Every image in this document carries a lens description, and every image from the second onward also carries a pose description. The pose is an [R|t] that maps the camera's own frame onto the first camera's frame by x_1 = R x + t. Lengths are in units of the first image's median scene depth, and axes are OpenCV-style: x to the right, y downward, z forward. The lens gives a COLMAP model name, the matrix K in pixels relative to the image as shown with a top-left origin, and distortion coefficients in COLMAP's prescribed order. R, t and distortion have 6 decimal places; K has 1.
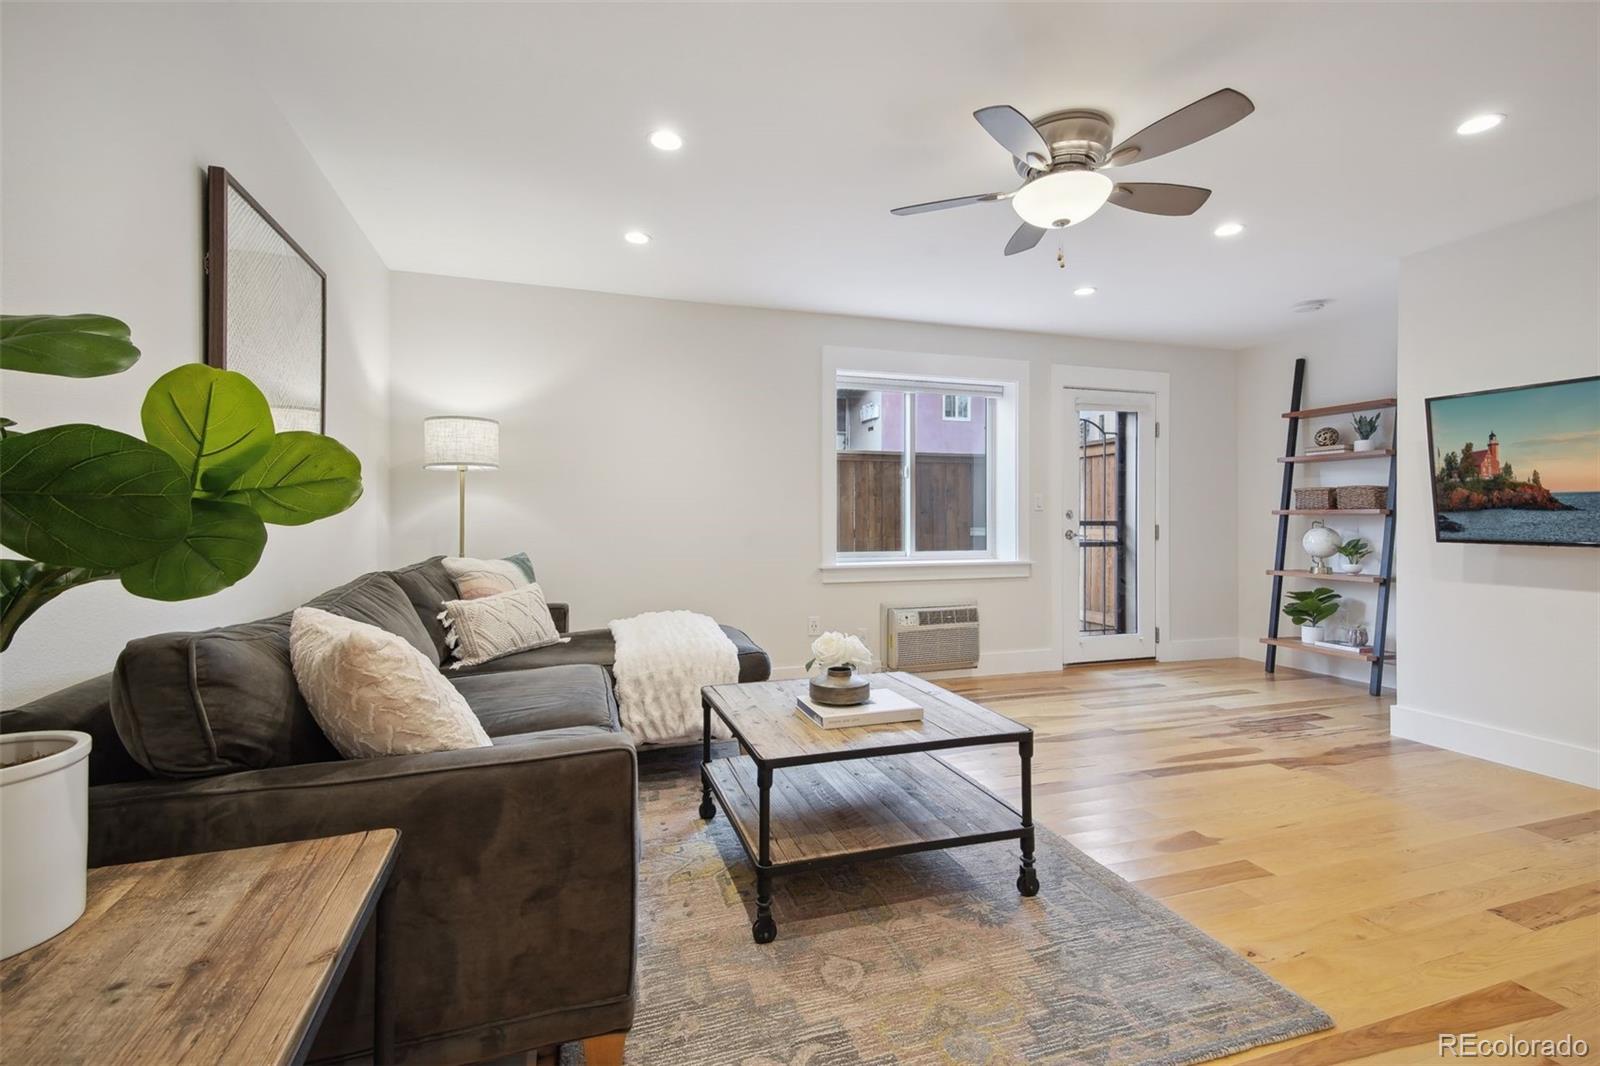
lens RADIAL K [[715.9, 0, 806.1], [0, 715.9, 519.3], [0, 0, 1]] dist [0.048210, -0.016006]
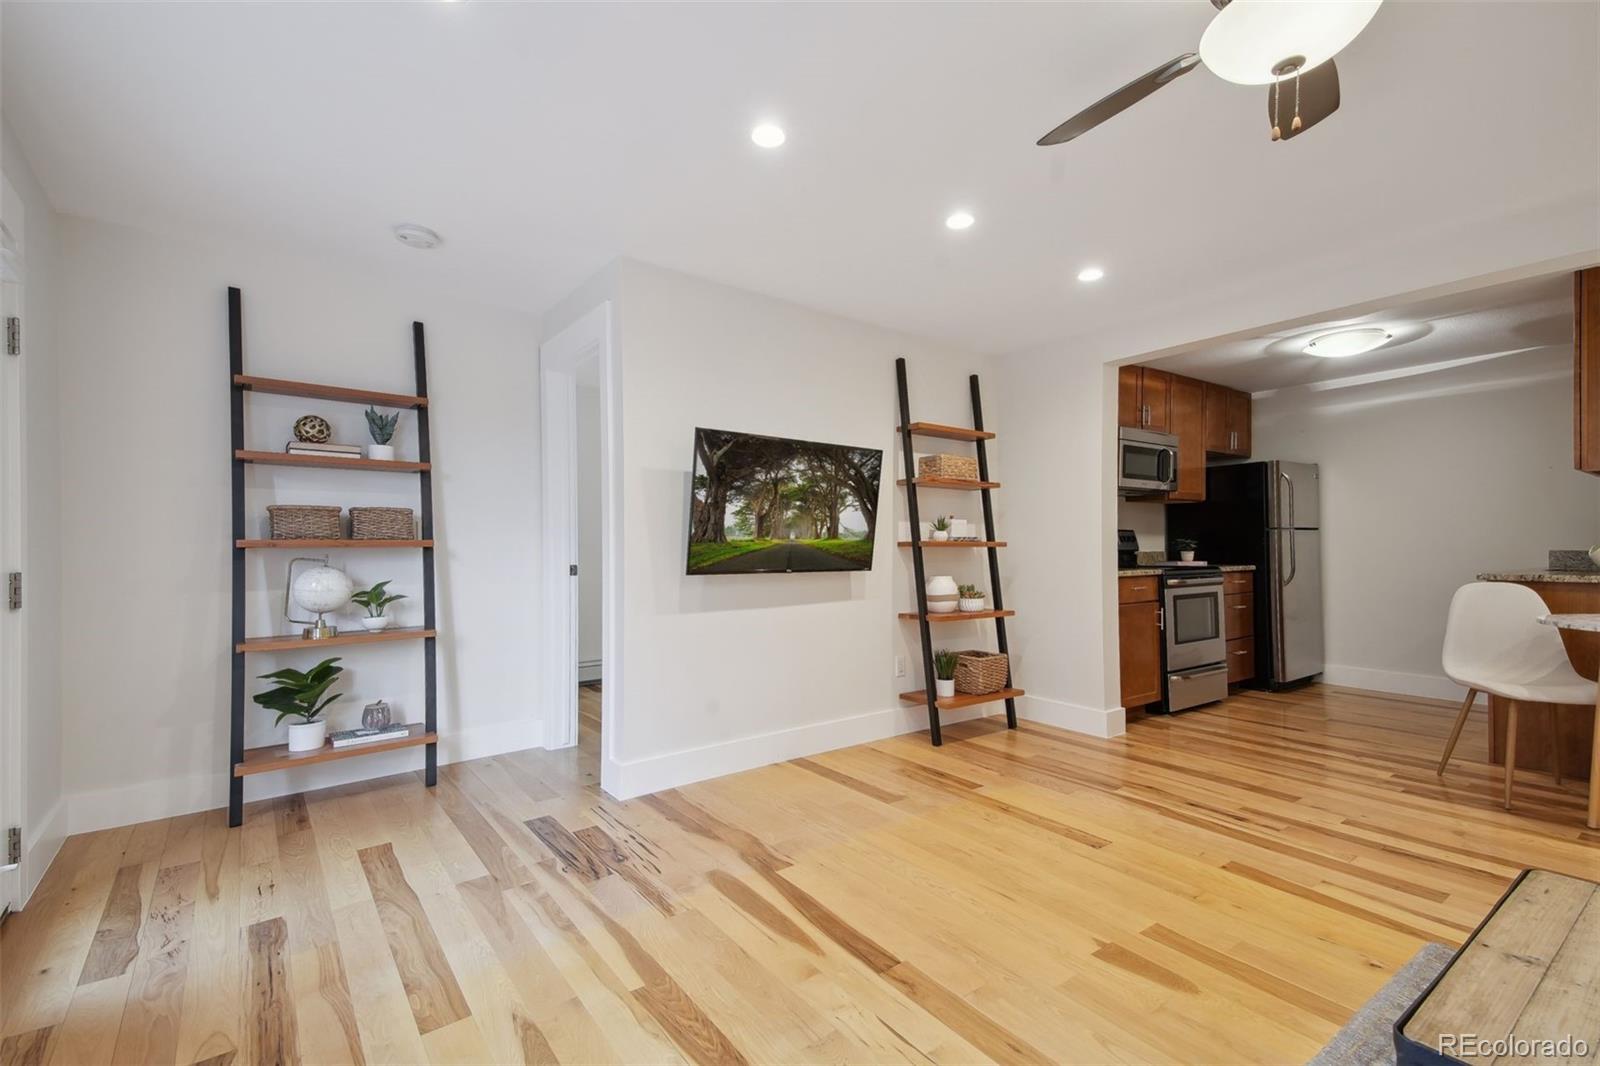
lens RADIAL K [[705.8, 0, 807.0], [0, 705.8, 546.8], [0, 0, 1]] dist [0.132870, -0.054881]
pose [[-0.313927, 0.001661, 0.949446, -0.112767], [0.004597, 0.999989, -0.000230, -0.007657], [-0.949436, 0.004292, -0.313932, 1.387542]]
